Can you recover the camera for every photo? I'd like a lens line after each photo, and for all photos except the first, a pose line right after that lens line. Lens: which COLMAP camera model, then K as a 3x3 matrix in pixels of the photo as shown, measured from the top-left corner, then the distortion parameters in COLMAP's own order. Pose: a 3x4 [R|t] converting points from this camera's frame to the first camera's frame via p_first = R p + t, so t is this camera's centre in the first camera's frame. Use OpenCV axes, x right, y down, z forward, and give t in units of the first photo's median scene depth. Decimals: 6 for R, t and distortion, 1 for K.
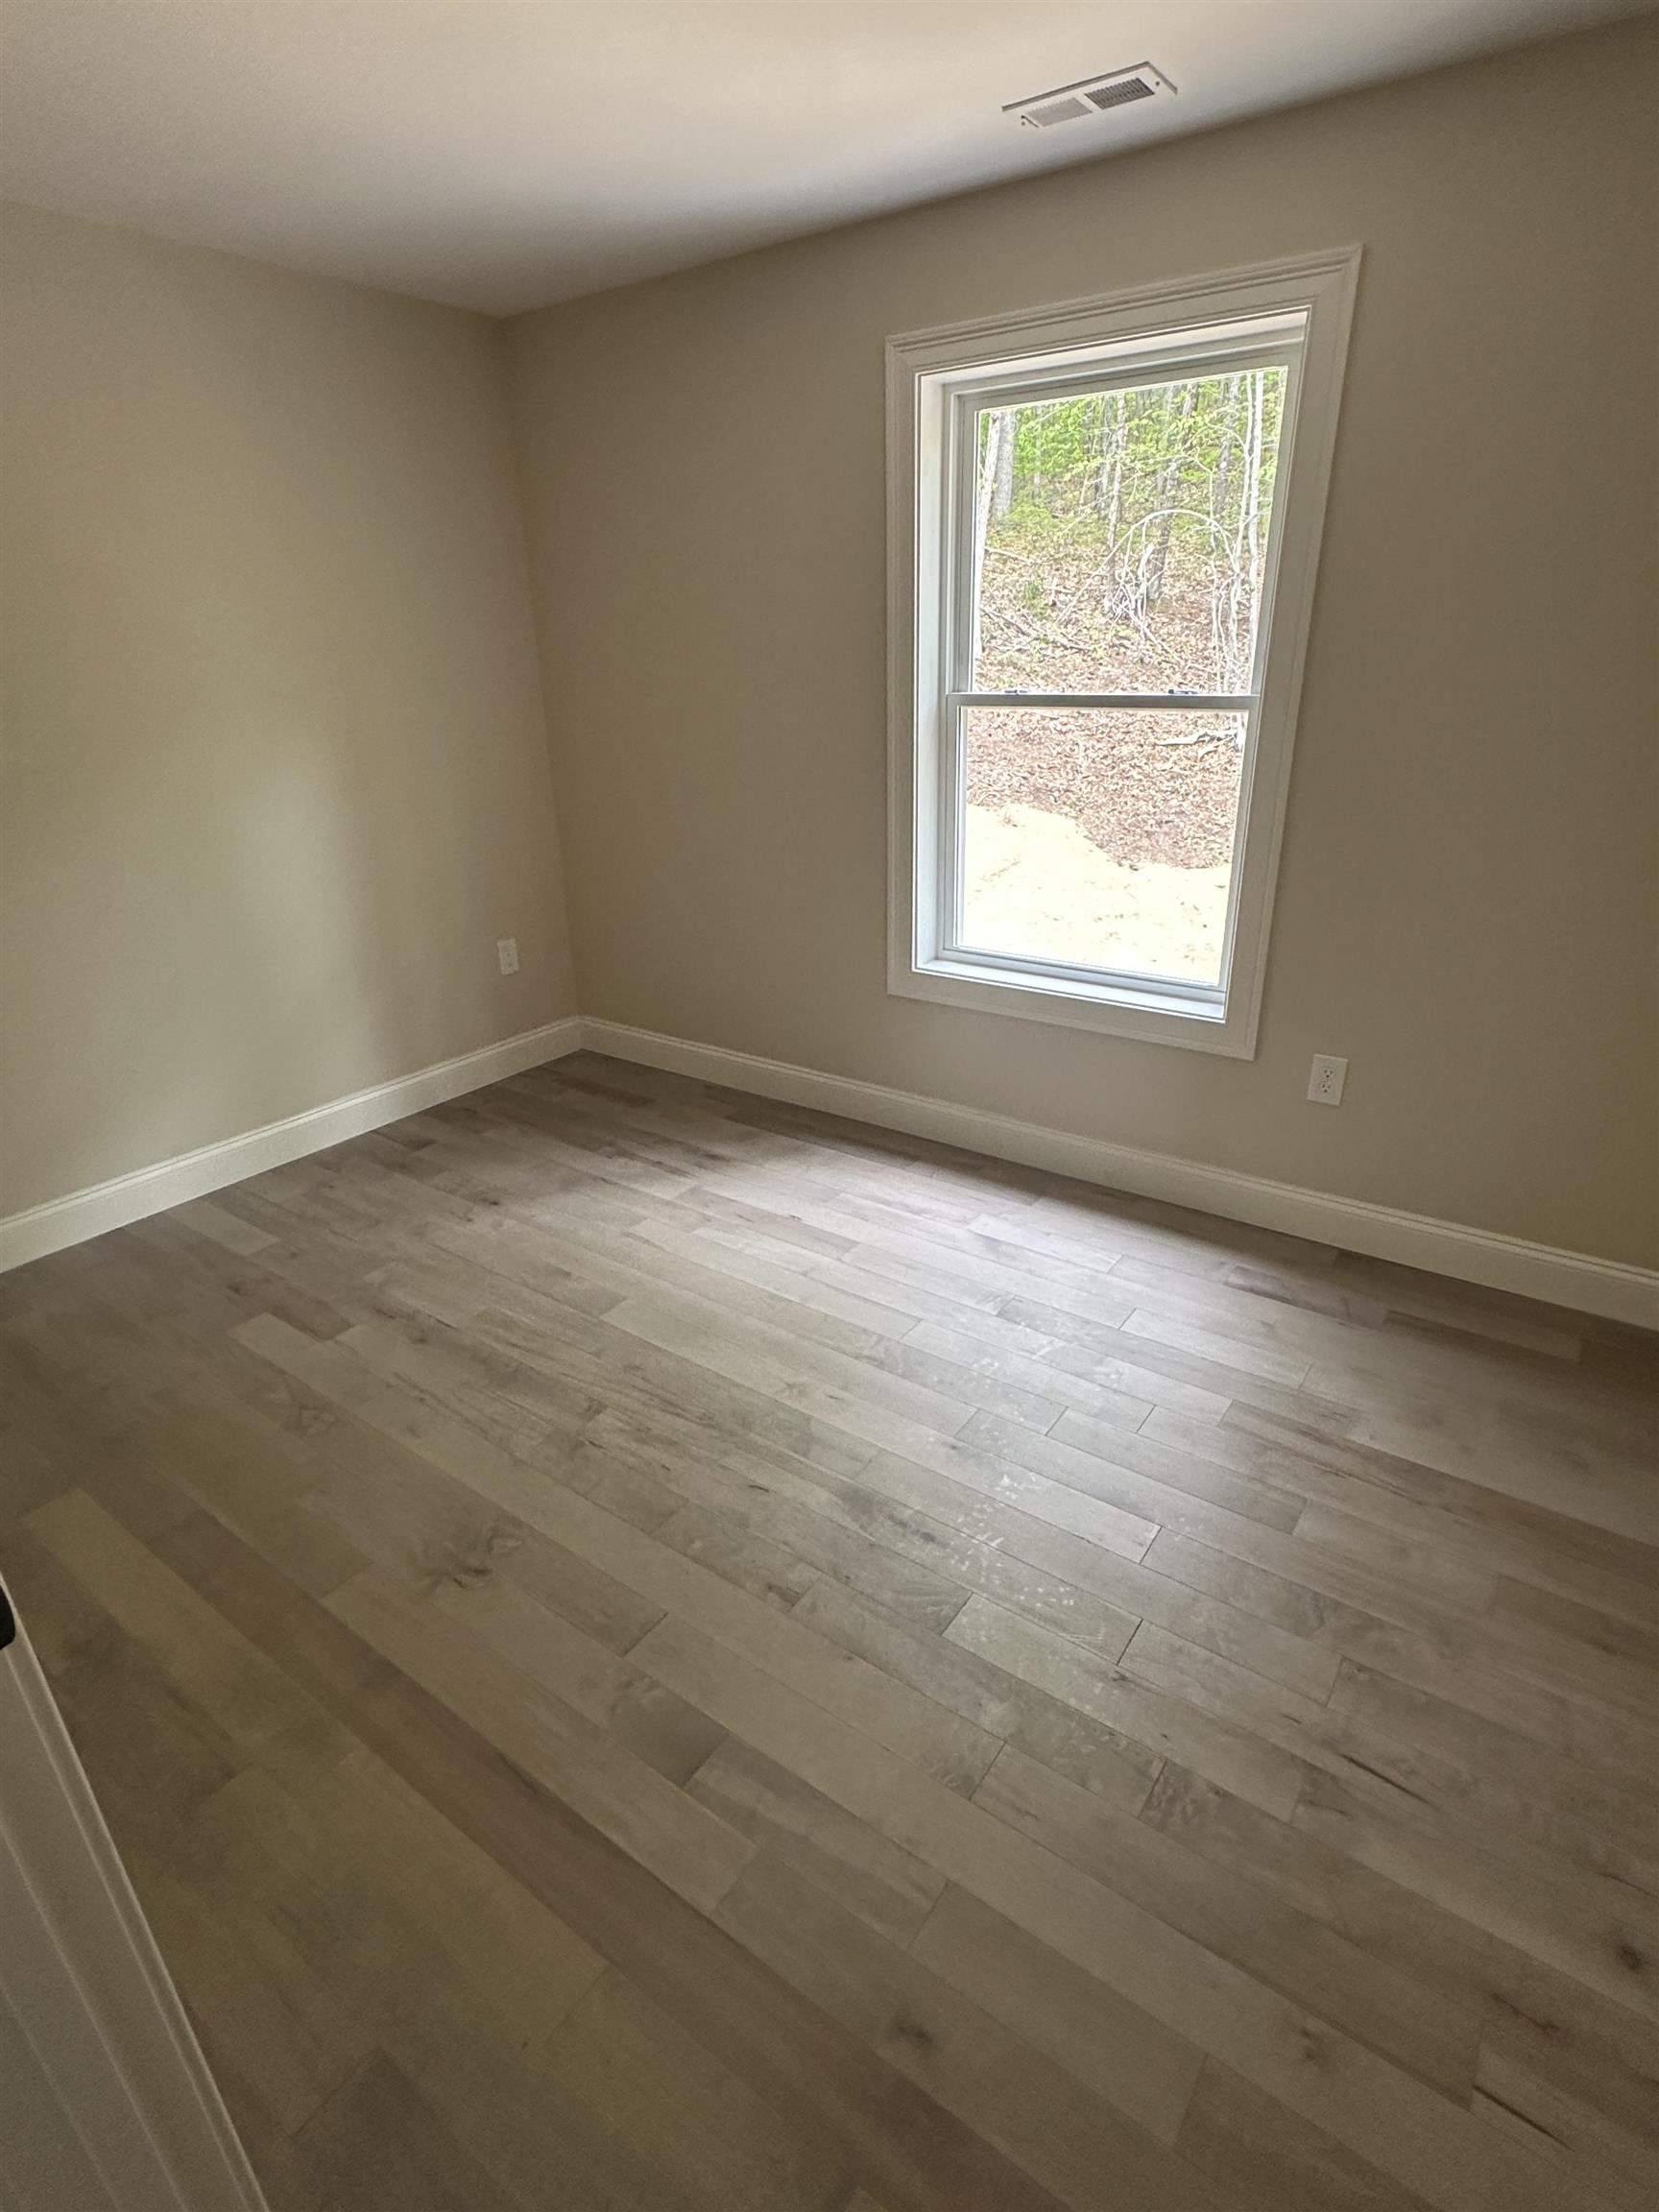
lens RADIAL K [[1116.7, 0, 829.5], [0, 1116.7, 1106.0], [0, 0, 1]] dist [-0.003284, 0.002252]
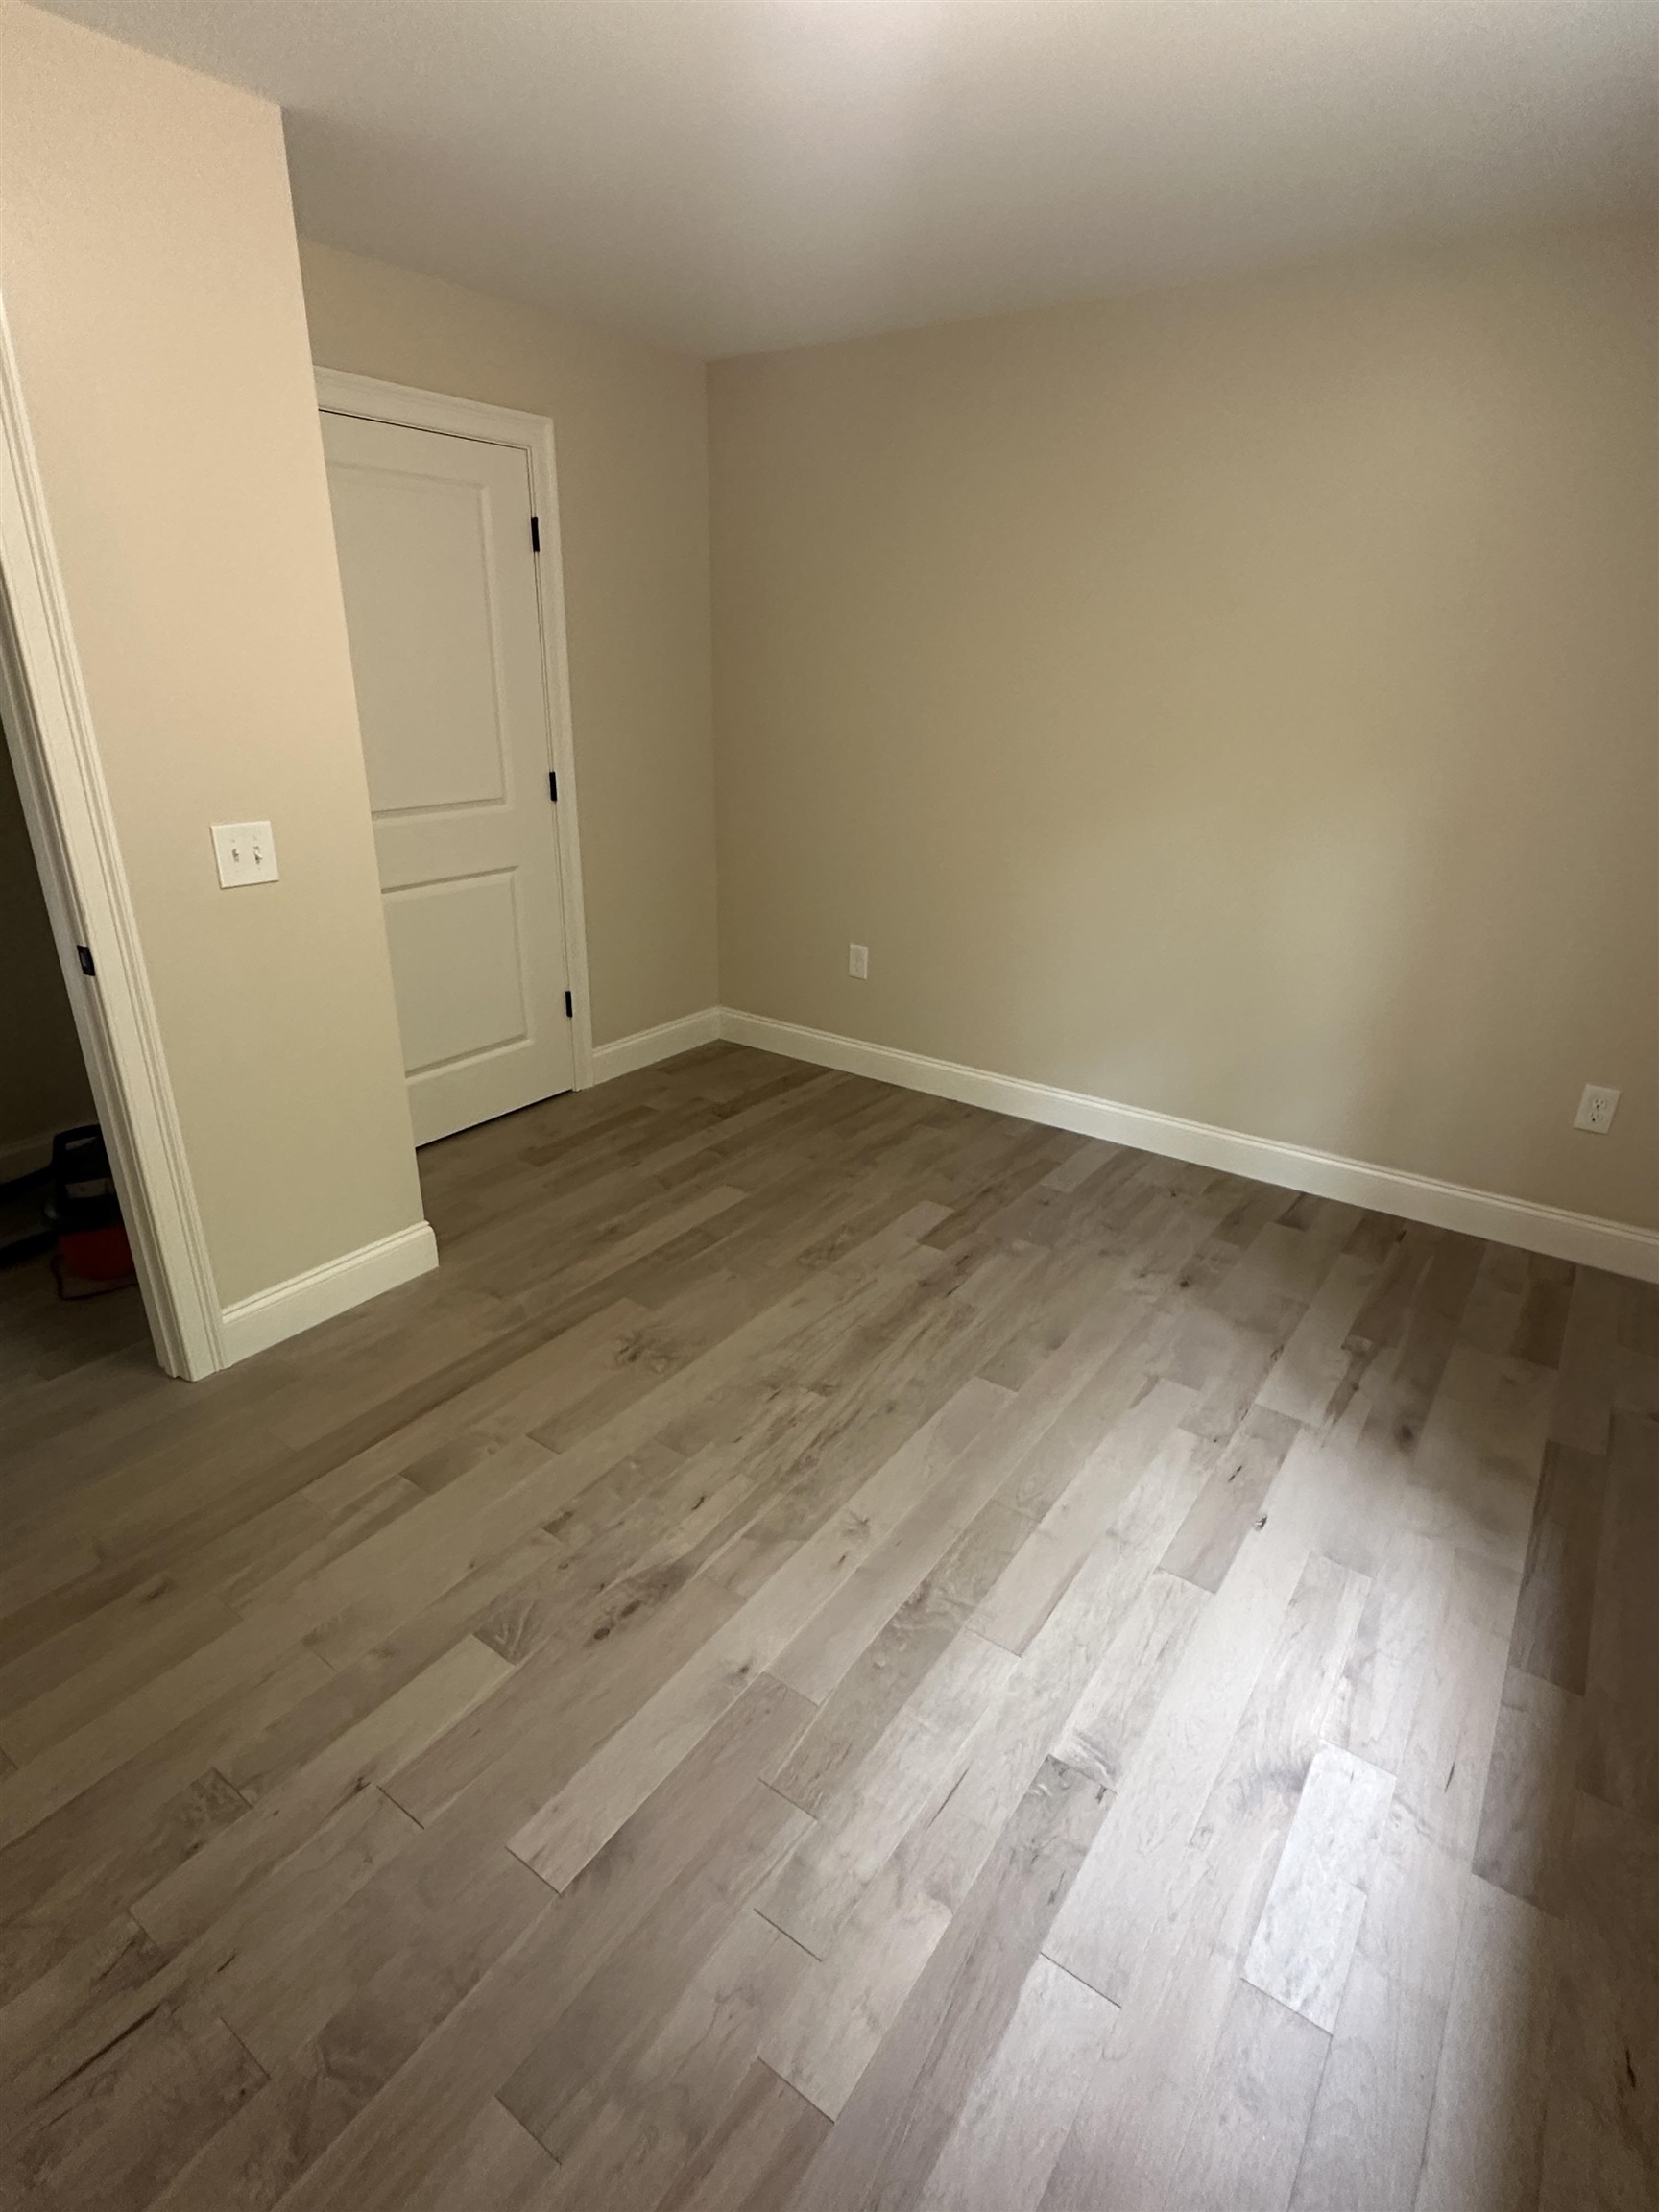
lens RADIAL K [[1116.7, 0, 829.5], [0, 1116.7, 1106.0], [0, 0, 1]] dist [-0.003284, 0.002252]
pose [[0.014677, 0.395830, -0.918207, 0.571424], [-0.406514, 0.841349, 0.356199, -0.291295], [0.913527, 0.368035, 0.173259, 0.628510]]
